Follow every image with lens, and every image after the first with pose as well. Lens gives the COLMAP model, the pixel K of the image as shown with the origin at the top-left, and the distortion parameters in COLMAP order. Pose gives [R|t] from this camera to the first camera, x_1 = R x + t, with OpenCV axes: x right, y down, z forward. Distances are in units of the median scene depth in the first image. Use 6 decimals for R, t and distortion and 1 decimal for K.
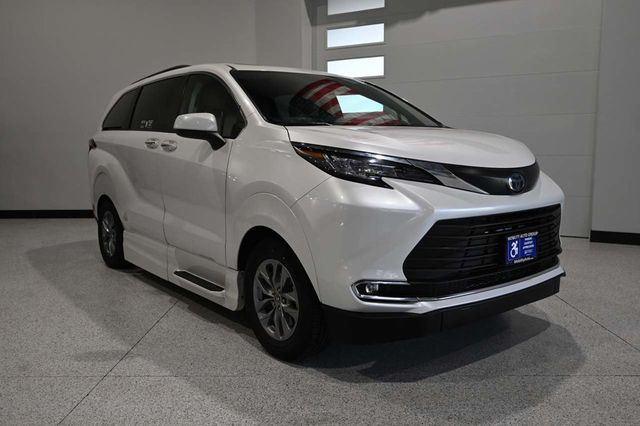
lens RADIAL K [[550.9, 0, 333.2], [0, 550.9, 211.9], [0, 0, 1]] dist [0.037038, -0.017413]
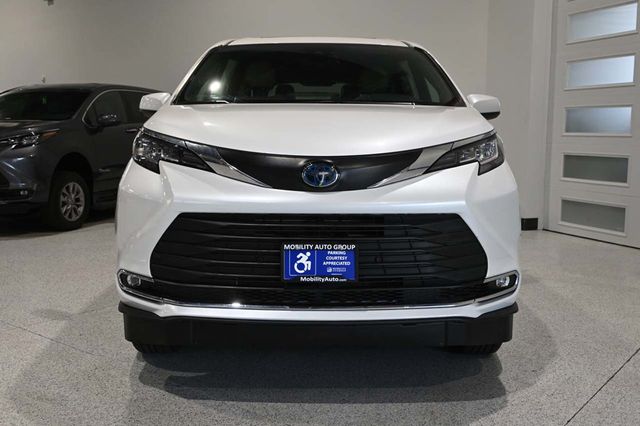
lens RADIAL K [[680.3, 0, 324.8], [0, 680.3, 208.4], [0, 0, 1]] dist [0.004140, 0.000000]
pose [[0.779359, 0.076623, -0.621875, 0.929954], [-0.086521, 0.996147, 0.014306, -0.023110], [0.620575, 0.042656, 0.782986, 0.279359]]
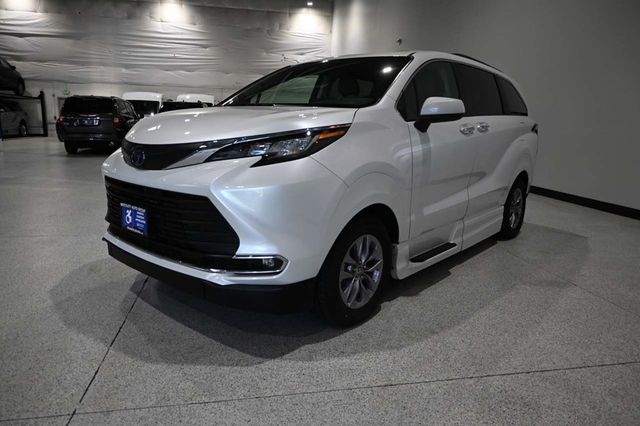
lens RADIAL K [[439.1, 0, 319.8], [0, 439.1, 212.7], [0, 0, 1]] dist [0.004782, -0.000639]
pose [[0.167862, 0.199030, -0.965510, 1.243402], [-0.151721, 0.972954, 0.174187, -0.152496], [0.974065, 0.117249, 0.193519, 1.202000]]
